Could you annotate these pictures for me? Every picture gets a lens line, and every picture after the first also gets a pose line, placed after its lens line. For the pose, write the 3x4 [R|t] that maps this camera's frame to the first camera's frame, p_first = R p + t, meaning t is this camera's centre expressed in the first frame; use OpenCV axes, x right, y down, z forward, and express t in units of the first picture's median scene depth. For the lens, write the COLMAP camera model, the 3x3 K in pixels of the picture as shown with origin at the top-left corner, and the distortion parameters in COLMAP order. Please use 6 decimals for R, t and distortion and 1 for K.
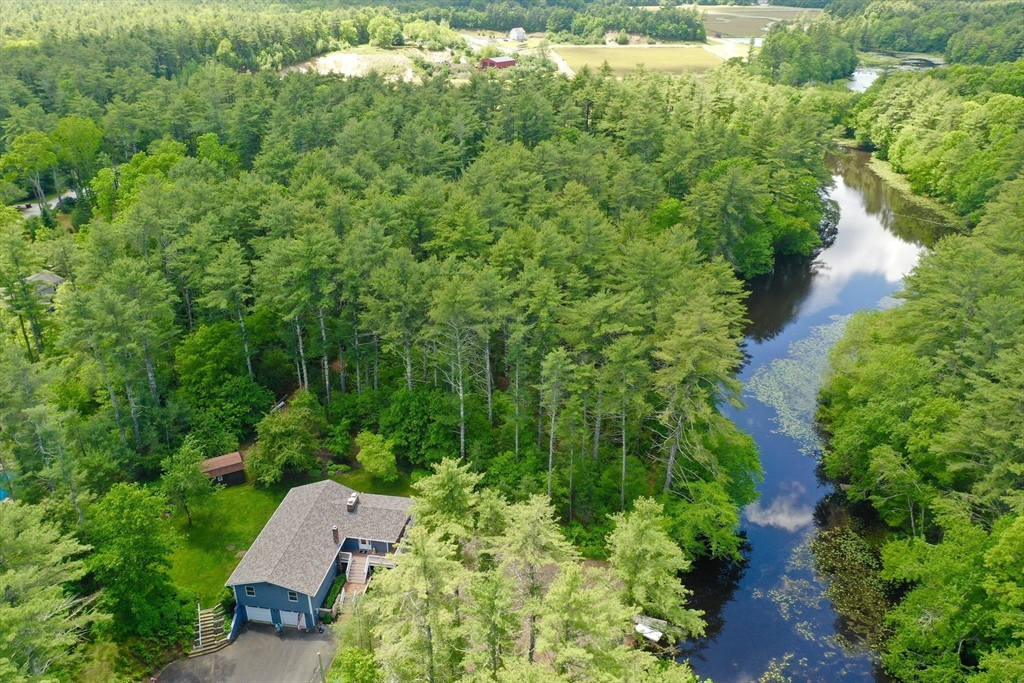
lens RADIAL K [[819.2, 0, 507.6], [0, 819.2, 341.0], [0, 0, 1]] dist [0.001993, 0.016305]
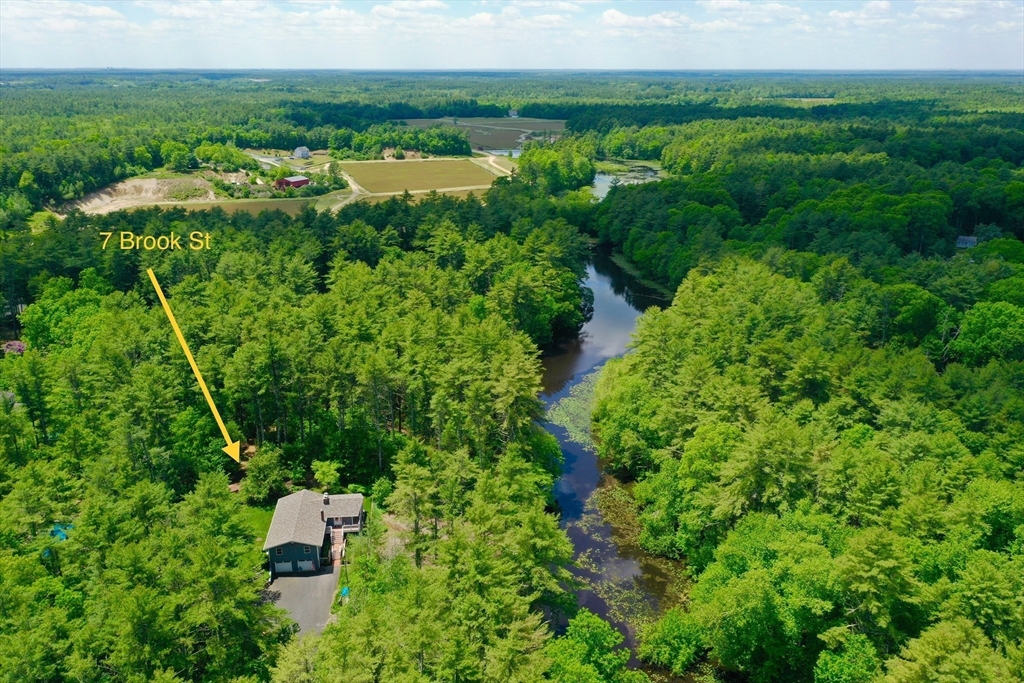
lens RADIAL K [[760.7, 0, 513.4], [0, 760.7, 339.9], [0, 0, 1]] dist [0.008554, 0.003791]
pose [[0.961434, -0.085913, 0.261275, -0.062710], [0.114527, 0.988740, -0.096314, 0.023821], [-0.250058, 0.122523, 0.960447, -0.180866]]
